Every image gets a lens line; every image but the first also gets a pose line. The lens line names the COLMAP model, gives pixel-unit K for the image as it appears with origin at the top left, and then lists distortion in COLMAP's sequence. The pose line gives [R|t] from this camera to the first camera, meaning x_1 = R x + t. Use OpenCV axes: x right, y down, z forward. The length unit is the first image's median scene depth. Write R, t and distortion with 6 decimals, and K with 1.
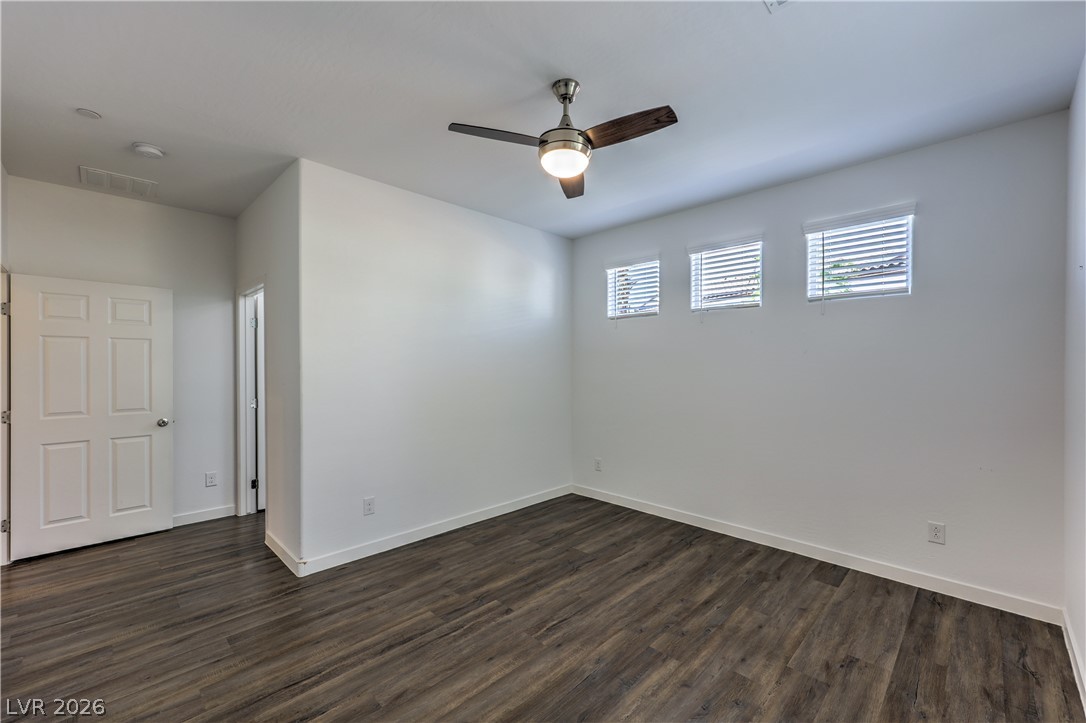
lens RADIAL K [[449.4, 0, 546.8], [0, 449.4, 361.6], [0, 0, 1]] dist [0.002635, 0.000199]
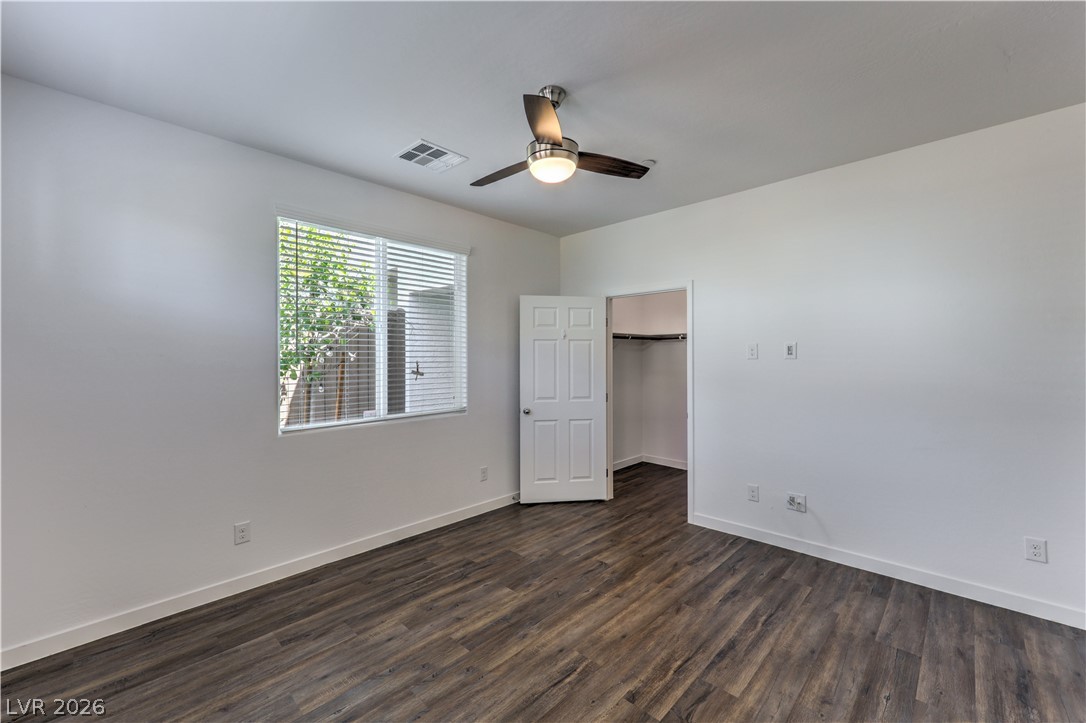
lens RADIAL K [[449.4, 0, 546.8], [0, 449.4, 361.6], [0, 0, 1]] dist [0.002635, 0.000199]
pose [[-0.999592, 0.008002, -0.027412, 0.071028], [0.007821, 0.999947, 0.006724, -0.005789], [0.027464, 0.006507, -0.999602, 1.746836]]
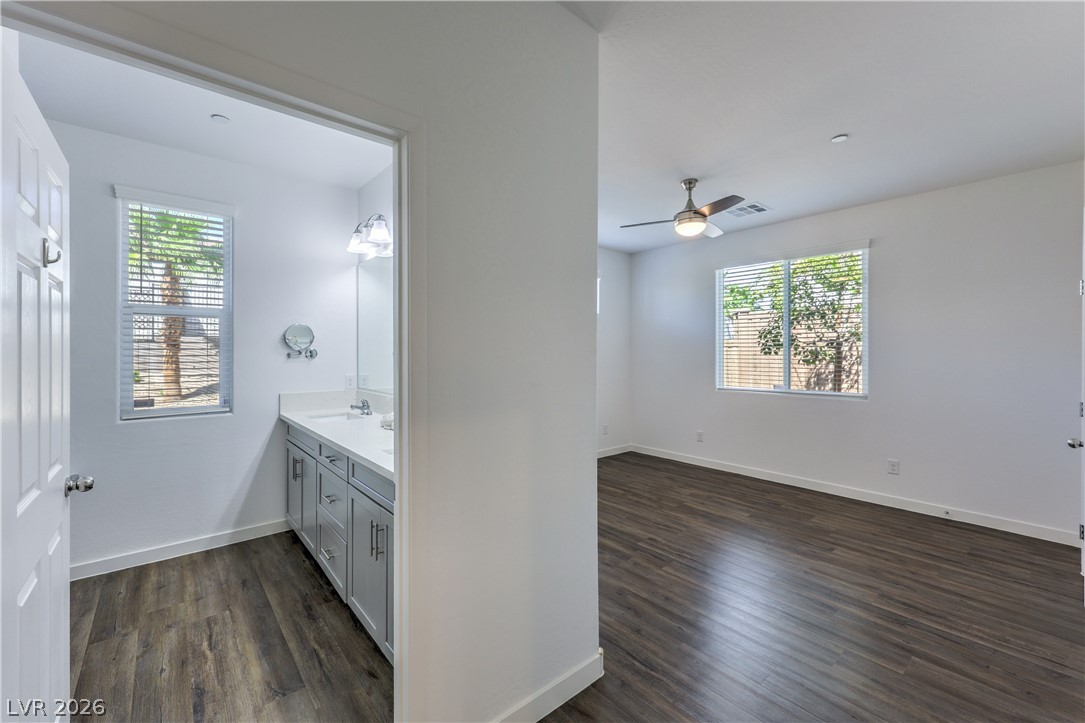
lens RADIAL K [[445.4, 0, 542.2], [0, 445.4, 365.0], [0, 0, 1]] dist [0.000420, -0.000112]
pose [[0.084625, -0.027664, 0.996029, -1.411338], [-0.003259, 0.999601, 0.028040, 0.007717], [-0.996408, -0.005619, 0.084501, 1.221501]]
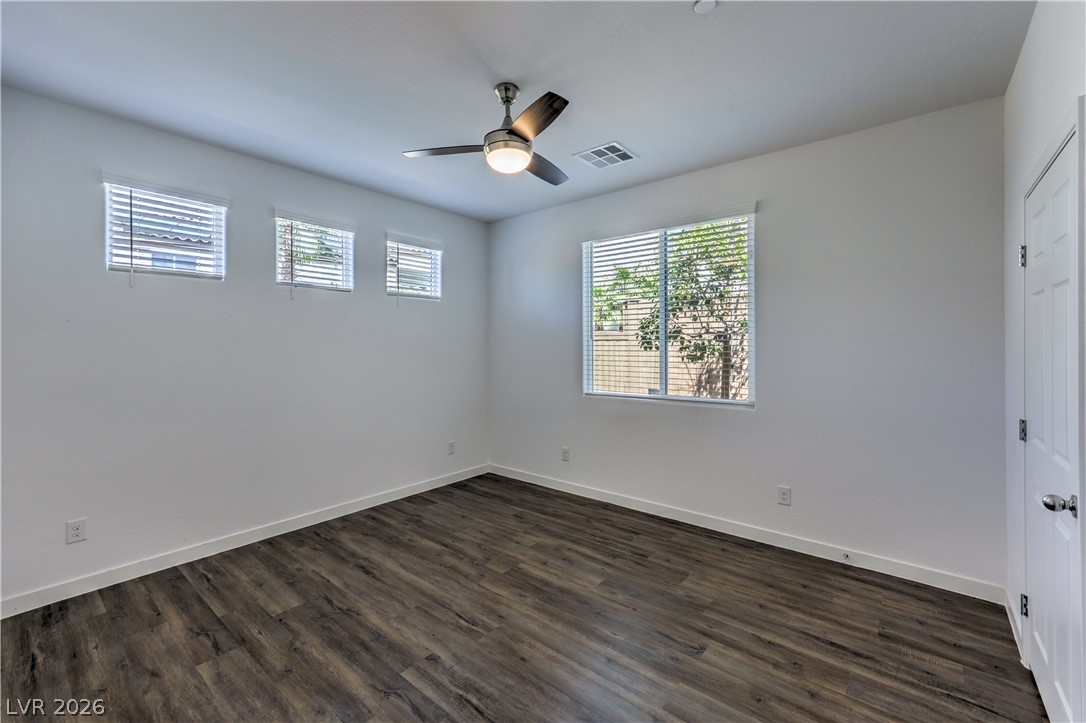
lens RADIAL K [[449.4, 0, 546.8], [0, 449.4, 361.6], [0, 0, 1]] dist [0.002635, 0.000199]
pose [[-0.098755, -0.035459, 0.994480, -0.890539], [-0.001003, 0.999368, 0.035533, -0.002174], [-0.995111, 0.002512, -0.098728, 0.880278]]
